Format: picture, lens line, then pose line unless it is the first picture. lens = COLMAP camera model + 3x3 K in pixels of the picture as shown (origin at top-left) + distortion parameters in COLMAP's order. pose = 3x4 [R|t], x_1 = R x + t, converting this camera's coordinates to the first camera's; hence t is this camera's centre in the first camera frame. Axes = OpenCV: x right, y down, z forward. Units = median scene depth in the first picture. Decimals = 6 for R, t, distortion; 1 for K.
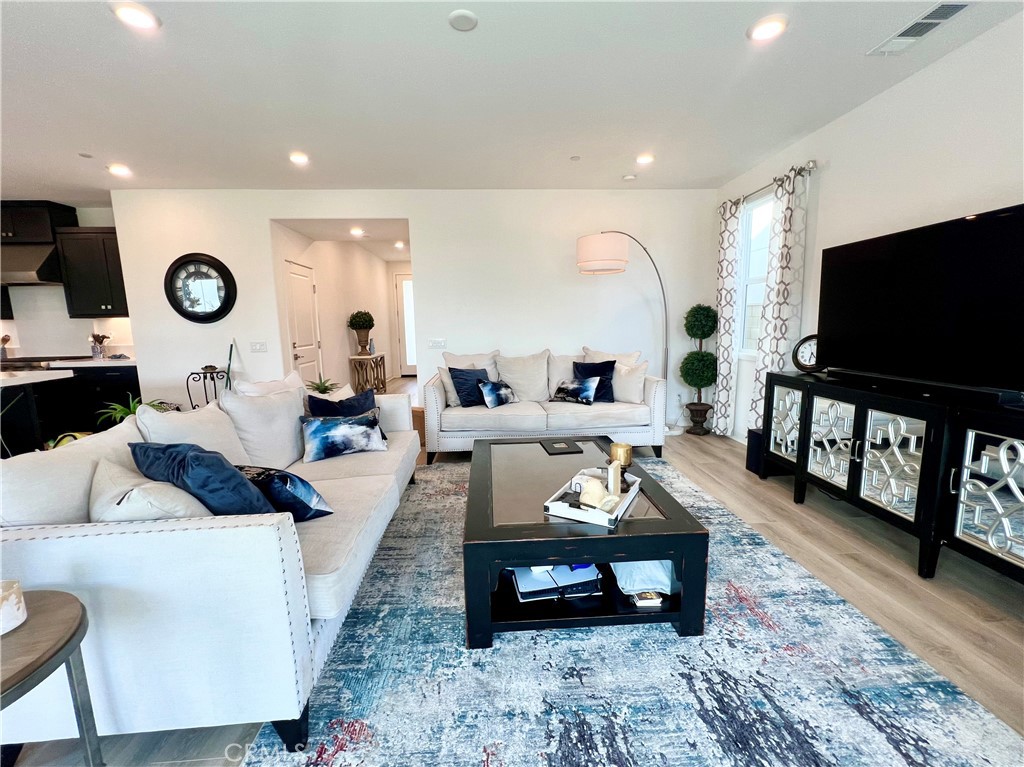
lens RADIAL K [[417.9, 0, 513.7], [0, 417.9, 381.2], [0, 0, 1]] dist [0.002364, 0.000667]
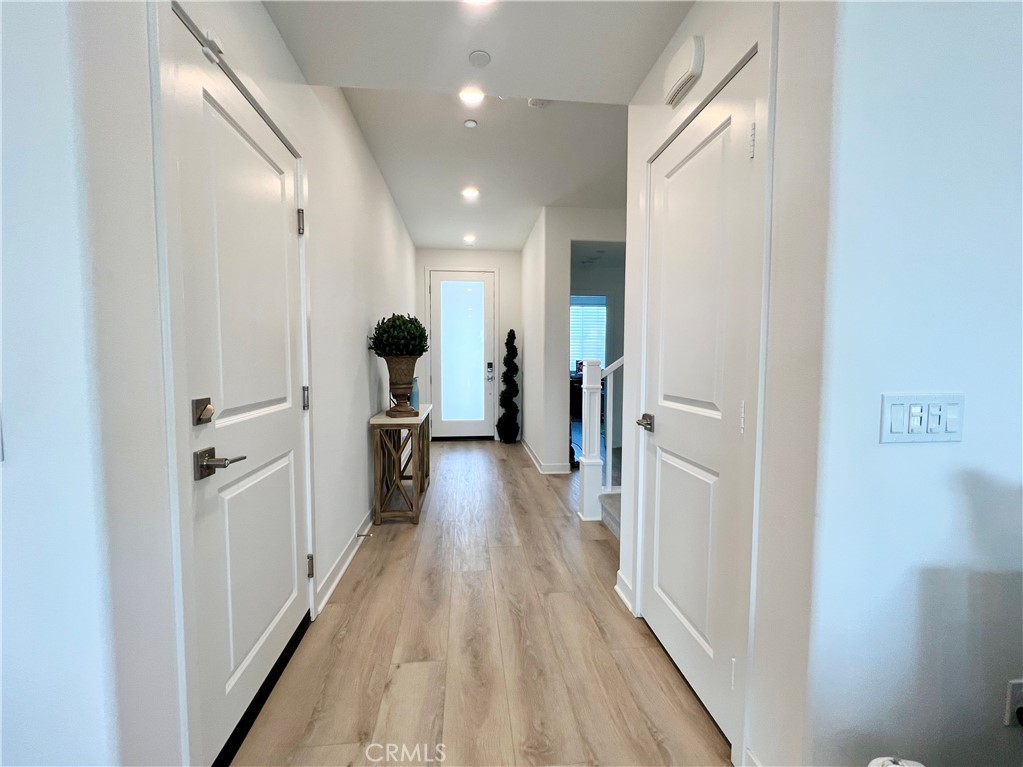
lens RADIAL K [[417.5, 0, 513.2], [0, 417.5, 381.2], [0, 0, 1]] dist [0.002364, 0.000667]
pose [[0.997692, 0.016593, 0.065845, -0.358053], [-0.010719, 0.996011, -0.088580, -0.079854], [-0.067053, 0.087670, 0.993890, 0.733617]]
